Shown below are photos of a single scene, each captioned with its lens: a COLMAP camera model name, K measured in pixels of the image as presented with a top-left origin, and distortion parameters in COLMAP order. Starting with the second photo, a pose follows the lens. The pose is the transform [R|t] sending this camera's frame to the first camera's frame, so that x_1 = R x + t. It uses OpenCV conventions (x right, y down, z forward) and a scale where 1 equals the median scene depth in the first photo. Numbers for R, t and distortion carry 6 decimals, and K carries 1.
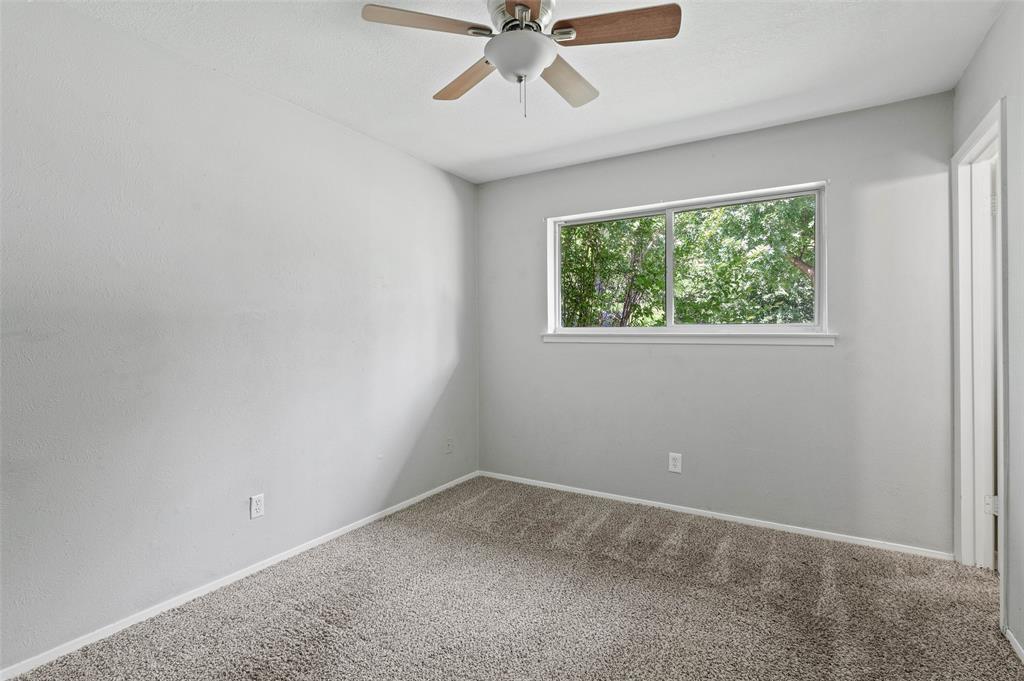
lens RADIAL K [[484.2, 0, 512.2], [0, 484.2, 332.9], [0, 0, 1]] dist [-0.002576, -0.000713]
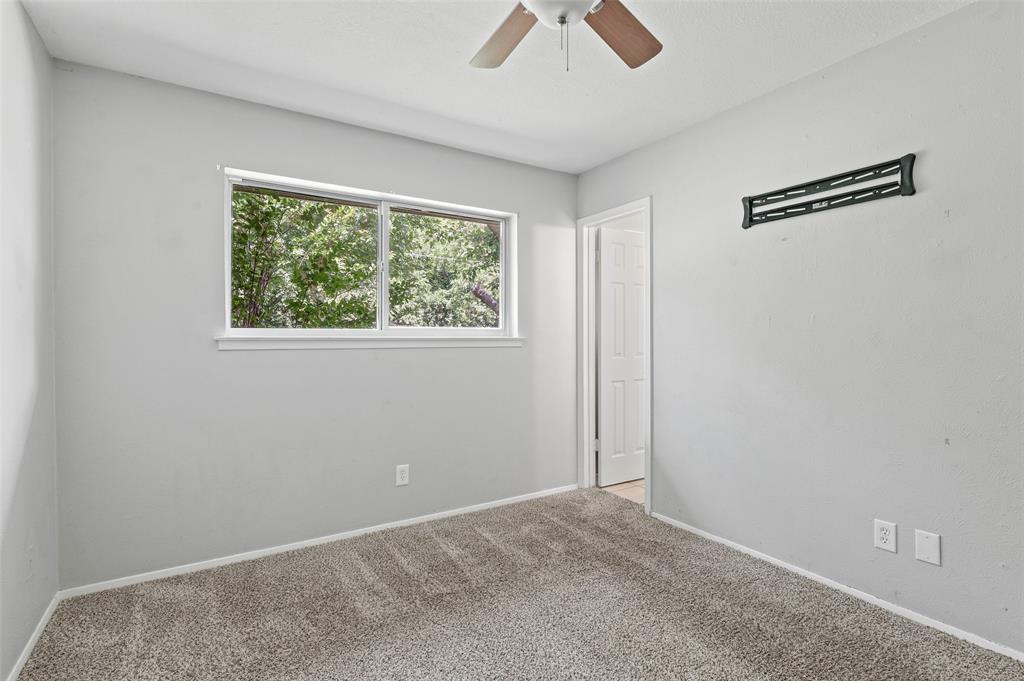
lens RADIAL K [[483.6, 0, 514.0], [0, 483.6, 337.8], [0, 0, 1]] dist [-0.005839, 0.000176]
pose [[0.450944, 0.000628, 0.892552, -0.484682], [0.000765, 0.999999, -0.001090, 0.005059], [-0.892552, 0.001174, 0.450943, 0.465895]]
